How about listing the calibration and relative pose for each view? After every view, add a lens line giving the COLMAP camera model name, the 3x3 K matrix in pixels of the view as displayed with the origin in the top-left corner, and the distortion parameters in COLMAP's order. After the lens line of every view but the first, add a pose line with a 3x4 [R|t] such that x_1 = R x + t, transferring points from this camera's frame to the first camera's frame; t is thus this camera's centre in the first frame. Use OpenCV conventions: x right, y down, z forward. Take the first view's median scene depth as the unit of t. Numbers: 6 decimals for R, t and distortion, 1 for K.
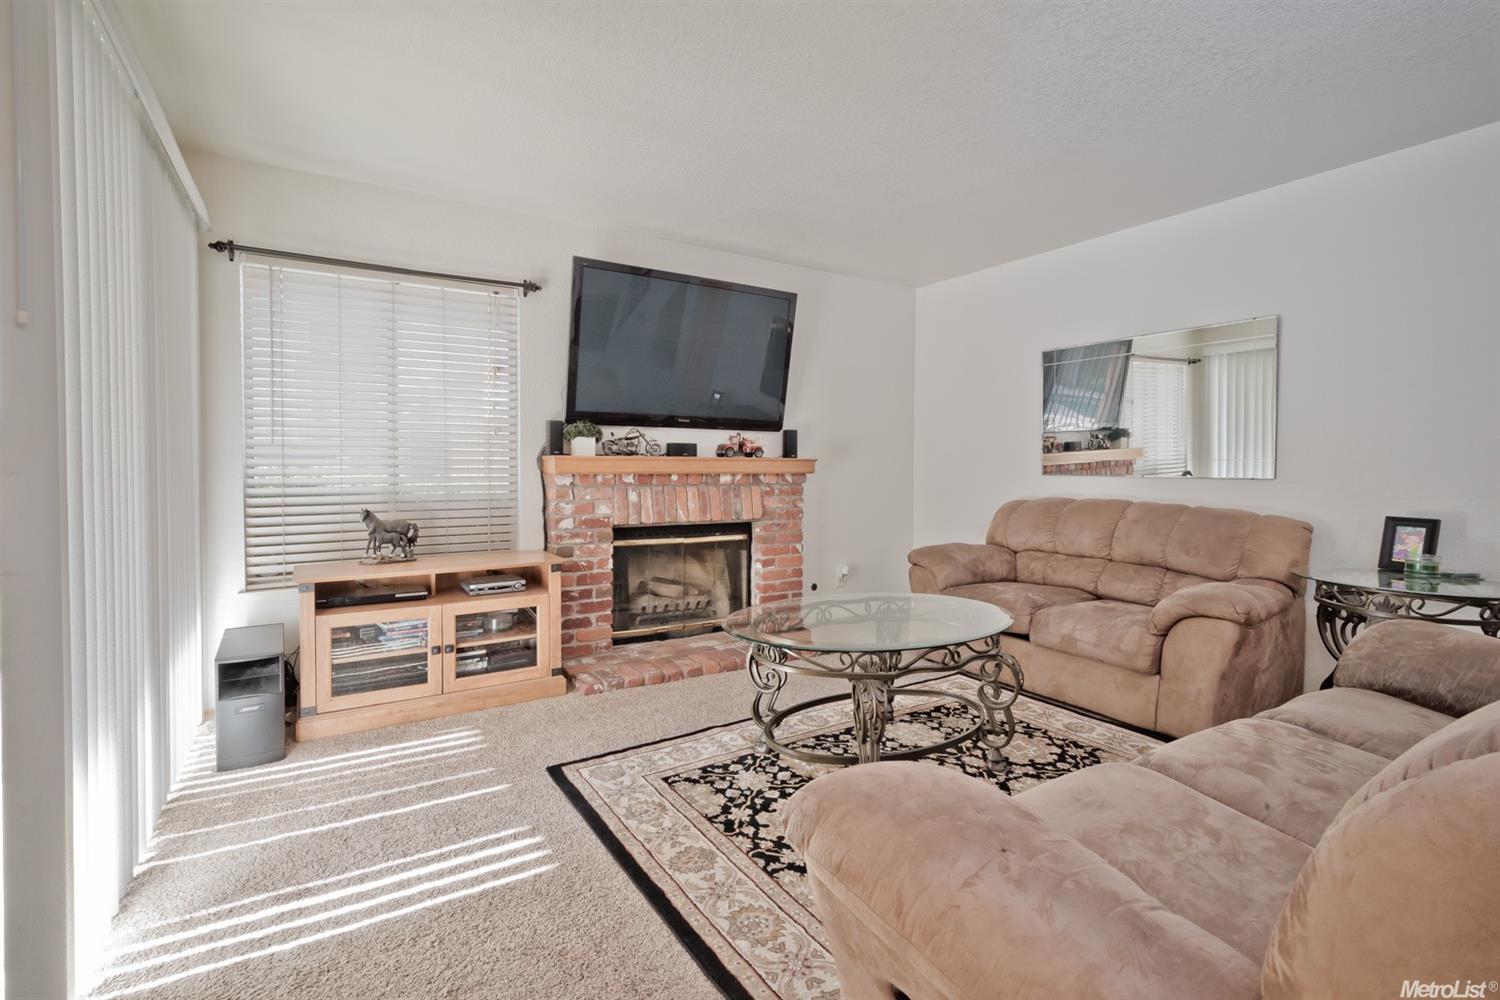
lens RADIAL K [[698.2, 0, 749.5], [0, 698.2, 483.9], [0, 0, 1]] dist [0.001762, 0.000663]
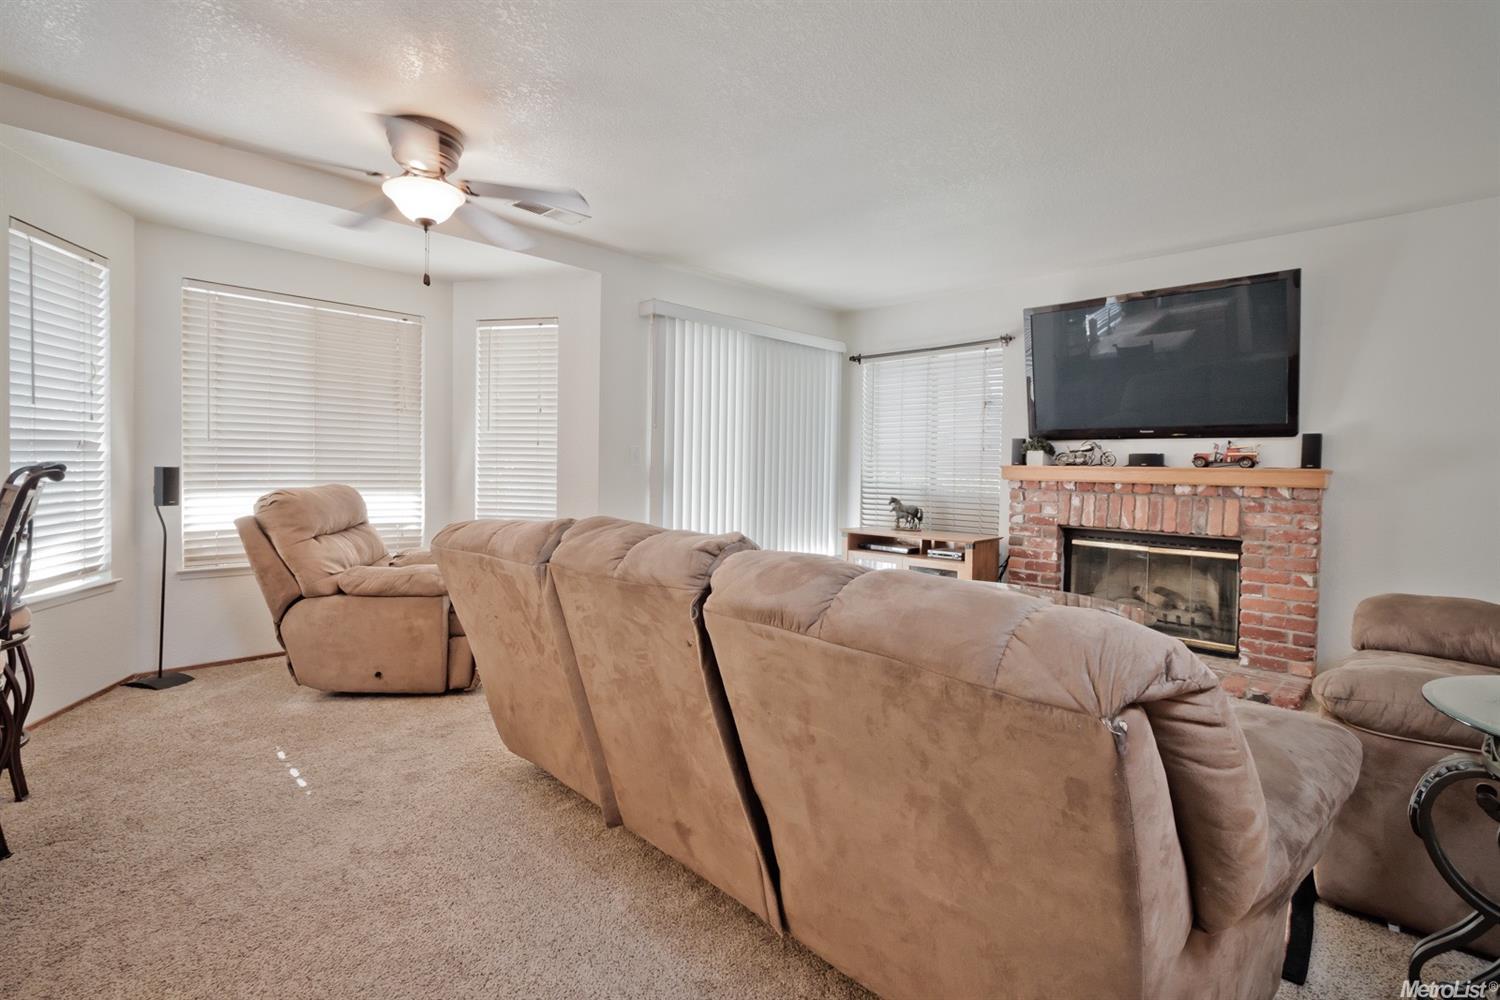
lens RADIAL K [[698.2, 0, 746.3], [0, 698.2, 485.7], [0, 0, 1]] dist [0.001762, 0.000663]
pose [[0.222544, 0.026355, -0.974566, 0.823259], [-0.040248, 0.999031, 0.017826, -0.006243], [0.974092, 0.035257, 0.223389, 0.213666]]
